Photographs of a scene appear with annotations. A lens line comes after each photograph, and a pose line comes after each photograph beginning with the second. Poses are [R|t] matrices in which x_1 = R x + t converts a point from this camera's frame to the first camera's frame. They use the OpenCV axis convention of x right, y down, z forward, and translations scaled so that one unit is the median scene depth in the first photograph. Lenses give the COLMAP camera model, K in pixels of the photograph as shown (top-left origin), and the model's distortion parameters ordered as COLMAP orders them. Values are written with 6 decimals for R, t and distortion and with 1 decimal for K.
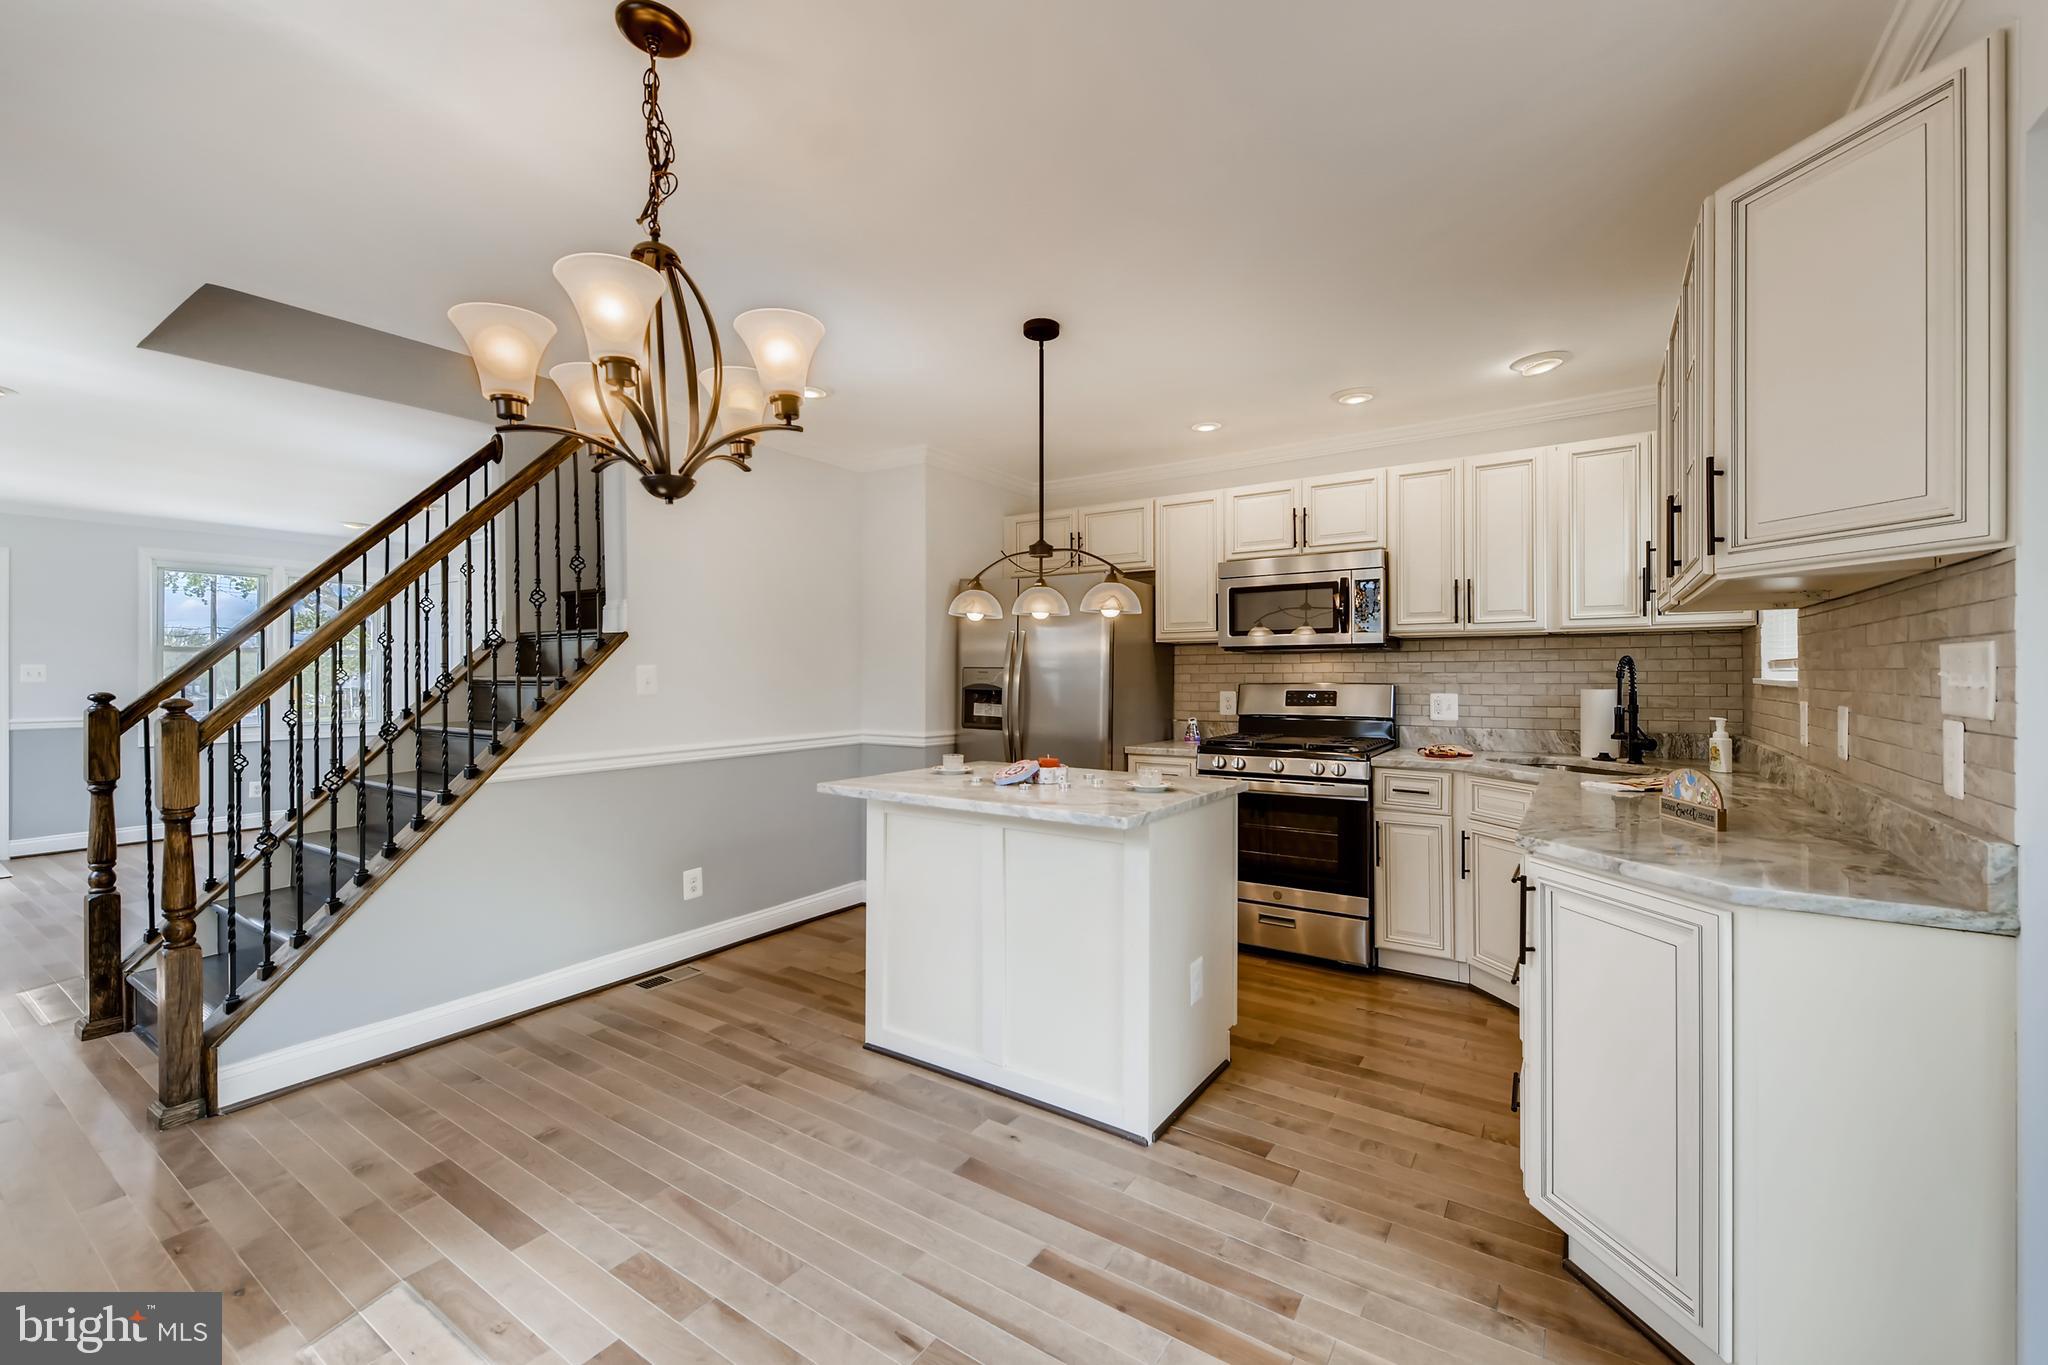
lens RADIAL K [[825.6, 0, 1035.1], [0, 825.6, 669.2], [0, 0, 1]] dist [0.001297, -0.000848]
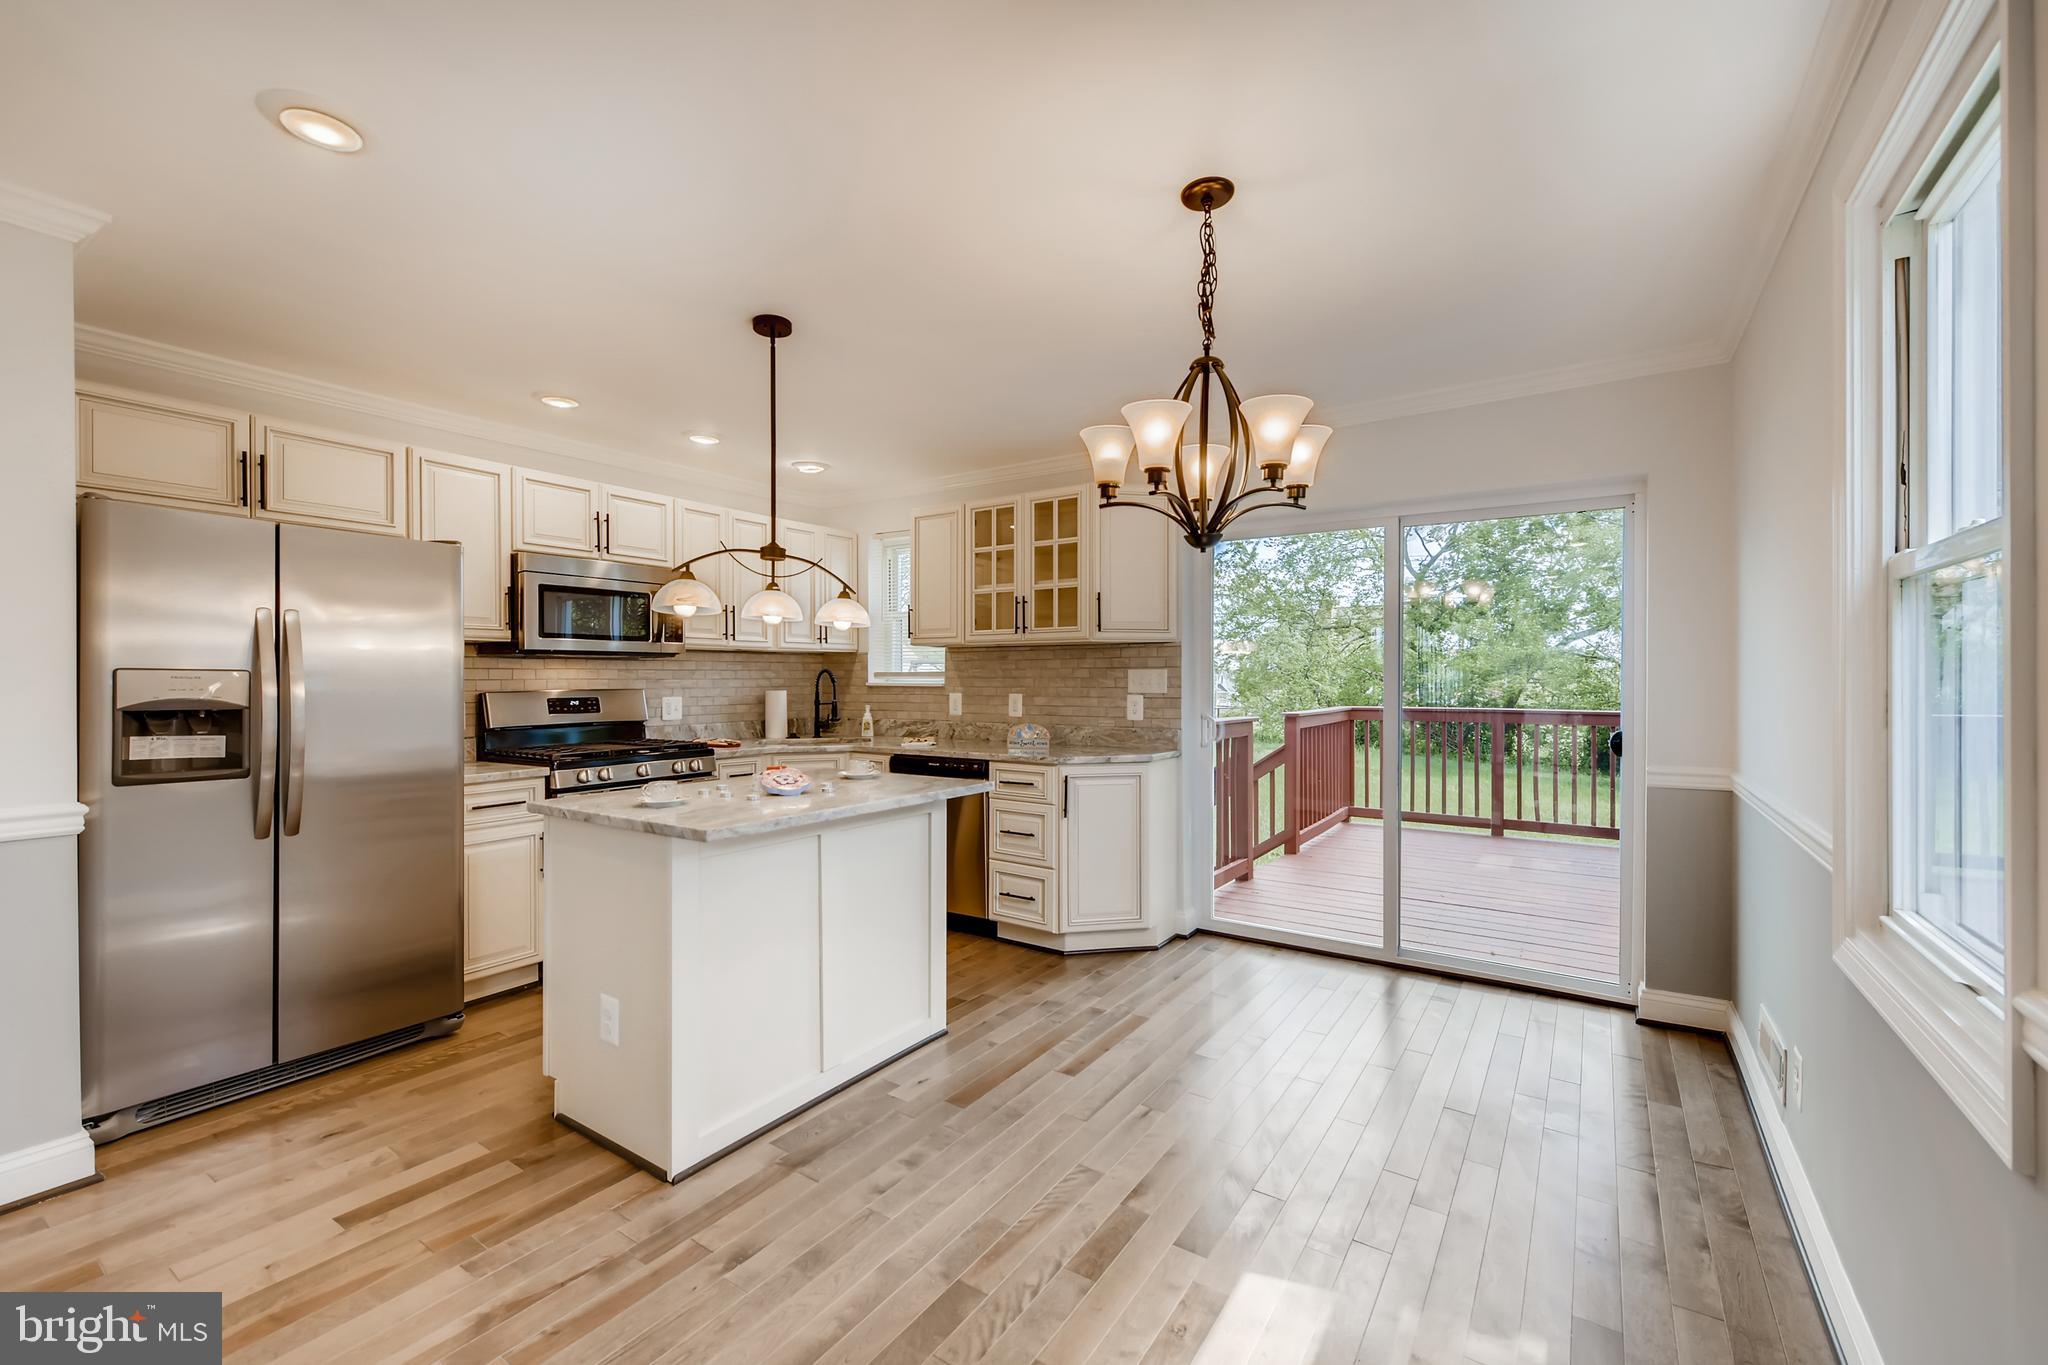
lens RADIAL K [[830.5, 0, 1039.0], [0, 830.5, 677.2], [0, 0, 1]] dist [0.001499, 0.000031]
pose [[-0.001734, 0.002425, 0.999996, -0.971156], [-0.003443, 0.999991, -0.002430, 0.003585], [-0.999993, -0.003447, -0.001725, 0.686800]]
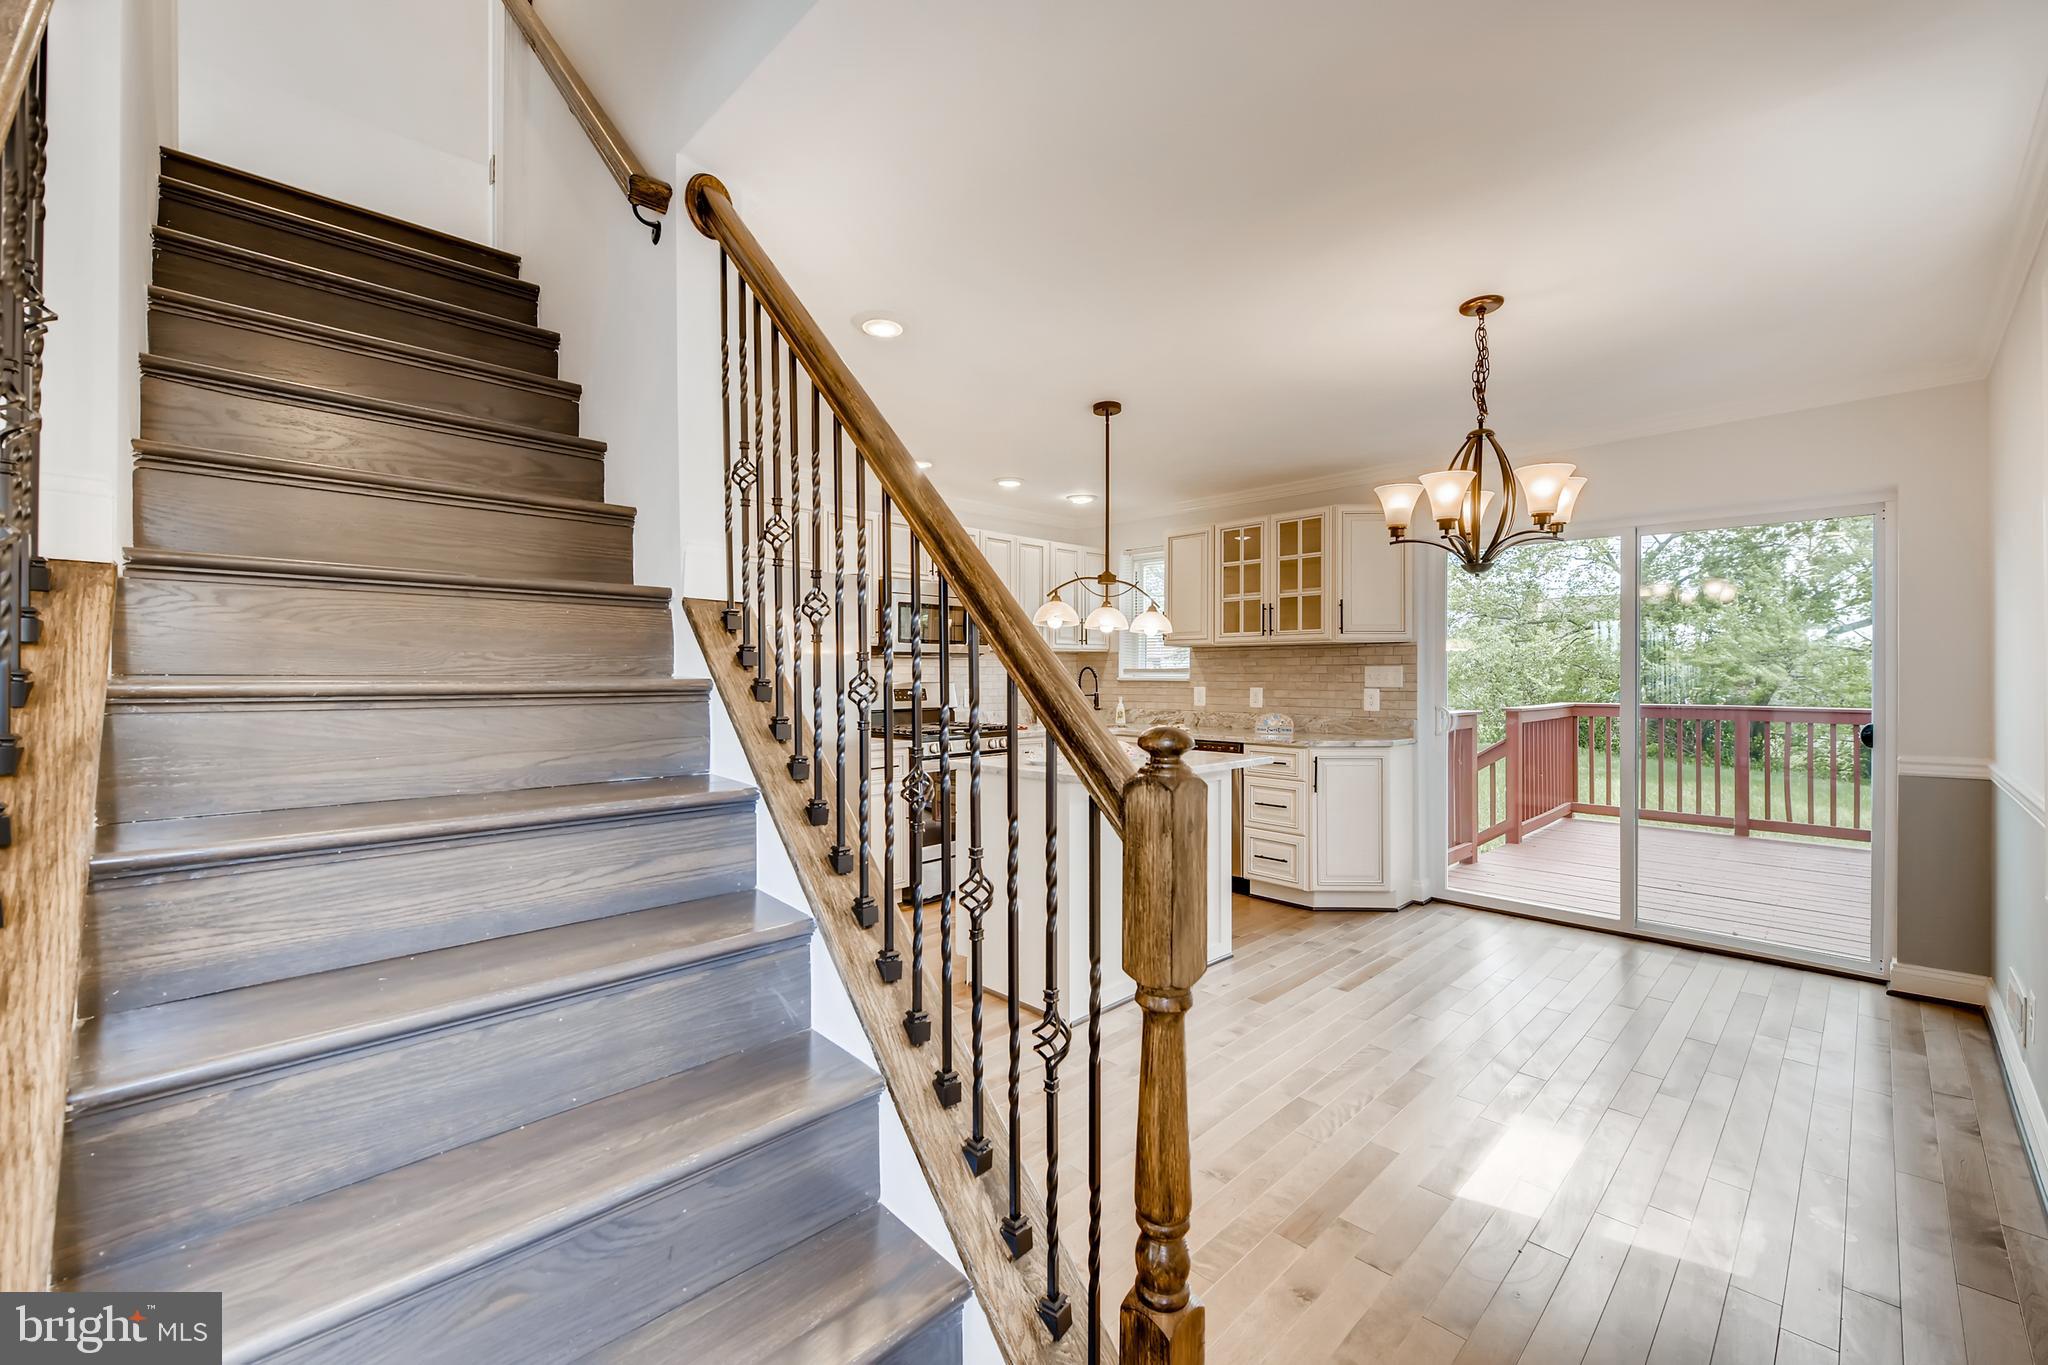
lens RADIAL K [[825.6, 0, 1035.1], [0, 825.6, 669.2], [0, 0, 1]] dist [0.001297, -0.000848]
pose [[0.201745, 0.008180, 0.979404, -1.276348], [-0.005372, 0.999959, -0.007245, 0.007301], [-0.979423, -0.003800, 0.201780, 0.848639]]
